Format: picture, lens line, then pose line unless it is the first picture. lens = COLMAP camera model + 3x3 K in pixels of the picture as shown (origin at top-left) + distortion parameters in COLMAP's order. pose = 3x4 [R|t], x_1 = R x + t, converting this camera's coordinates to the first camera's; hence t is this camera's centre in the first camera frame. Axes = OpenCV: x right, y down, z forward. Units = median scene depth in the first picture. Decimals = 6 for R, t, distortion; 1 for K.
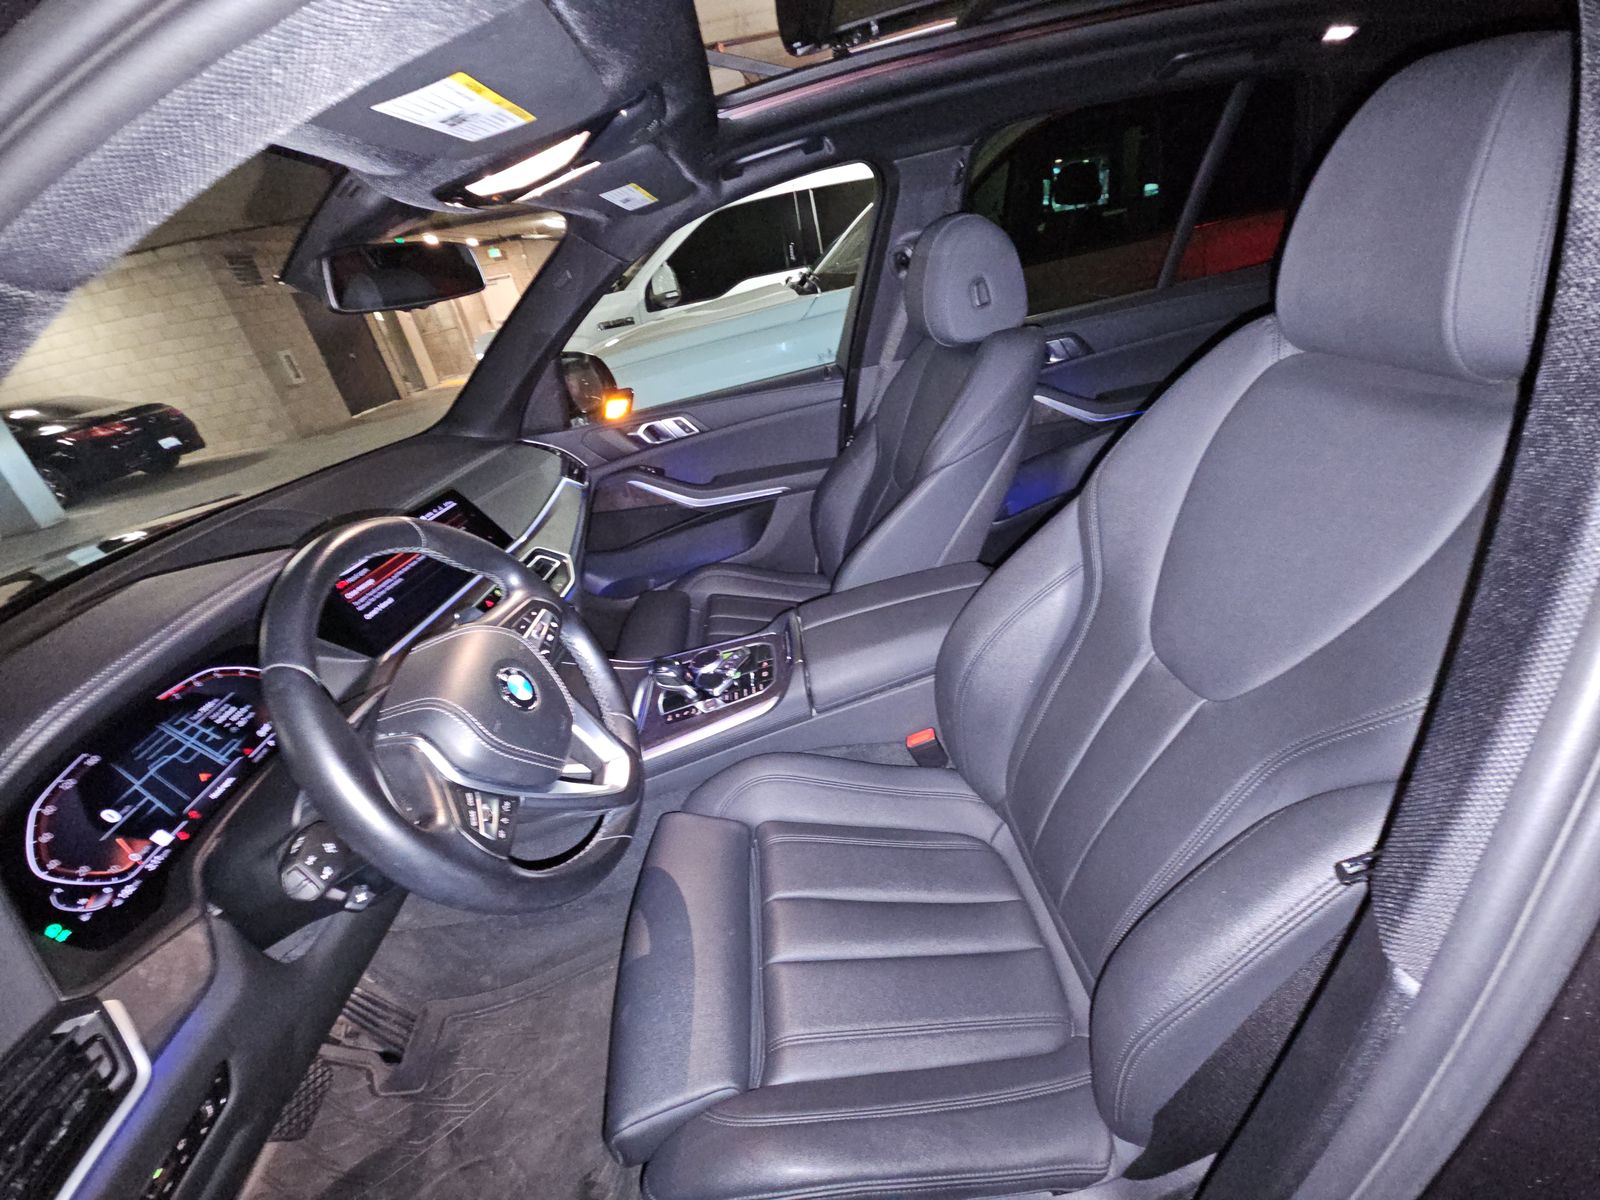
lens RADIAL K [[638.8, 0, 802.4], [0, 638.8, 598.3], [0, 0, 1]] dist [-0.000822, -0.014312]
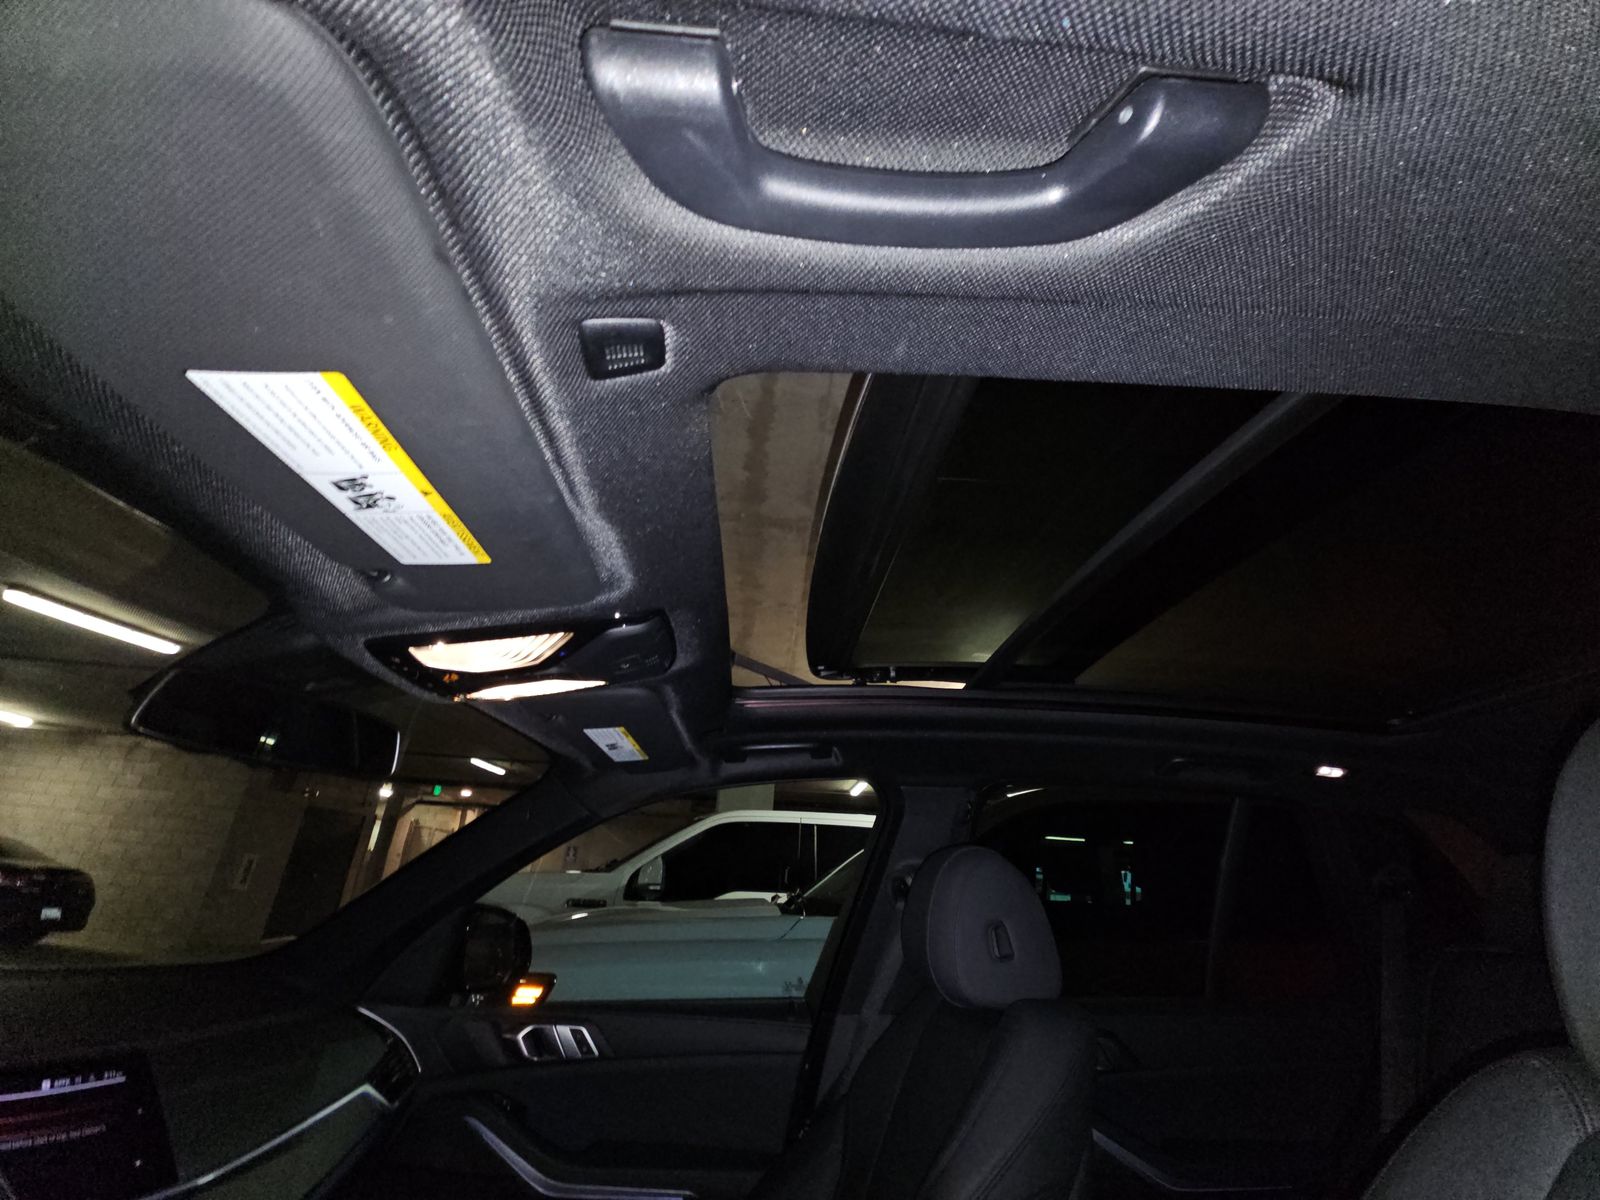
lens RADIAL K [[644.1, 0, 803.1], [0, 644.1, 600.7], [0, 0, 1]] dist [-0.001699, -0.000326]
pose [[0.977119, 0.197028, -0.080122, 0.019592], [-0.183748, 0.592226, -0.784541, -0.049279], [-0.107126, 0.781312, 0.614879, 0.167041]]
